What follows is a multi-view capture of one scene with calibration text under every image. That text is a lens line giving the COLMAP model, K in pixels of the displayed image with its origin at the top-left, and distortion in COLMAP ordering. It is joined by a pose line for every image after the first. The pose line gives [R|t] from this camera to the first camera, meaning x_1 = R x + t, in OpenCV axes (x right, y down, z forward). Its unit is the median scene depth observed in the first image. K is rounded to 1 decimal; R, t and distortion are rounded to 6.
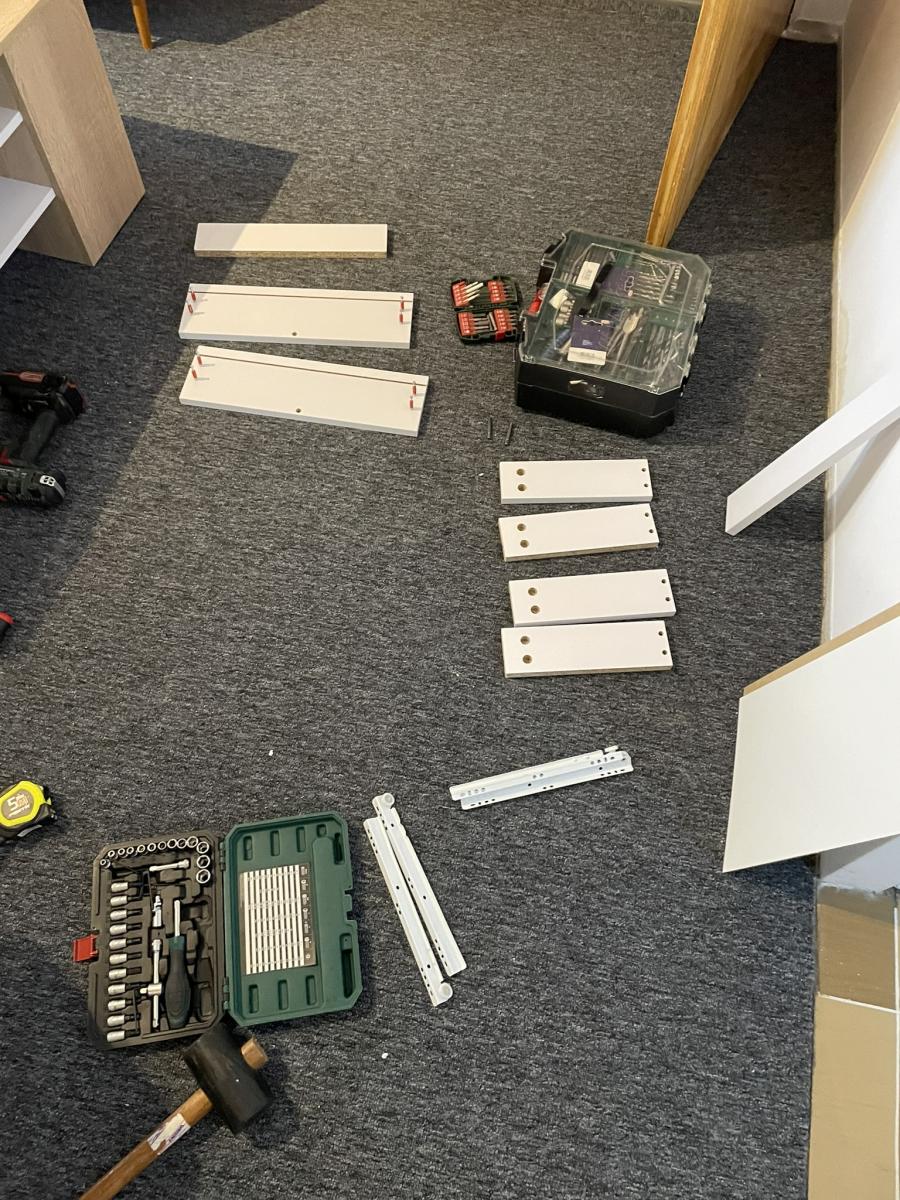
lens RADIAL K [[931.6, 0, 450.4], [0, 931.6, 594.8], [0, 0, 1]] dist [0.090353, -0.129570]
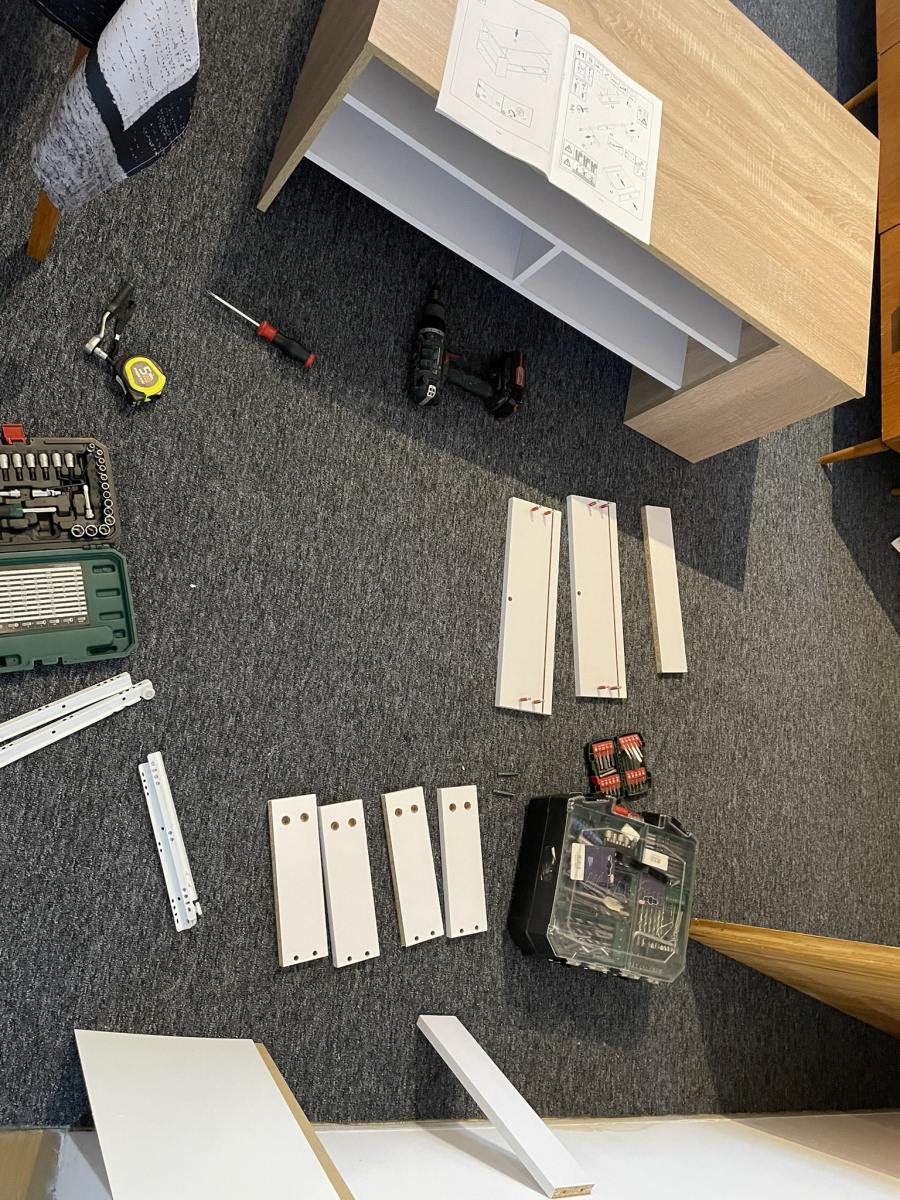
lens RADIAL K [[931.6, 0, 450.4], [0, 931.6, 594.8], [0, 0, 1]] dist [0.090353, -0.129570]
pose [[0.060623, 0.980978, -0.184409, 0.037906], [-0.995547, 0.046062, -0.082247, -0.038721], [-0.072189, 0.188573, 0.979402, -0.094912]]
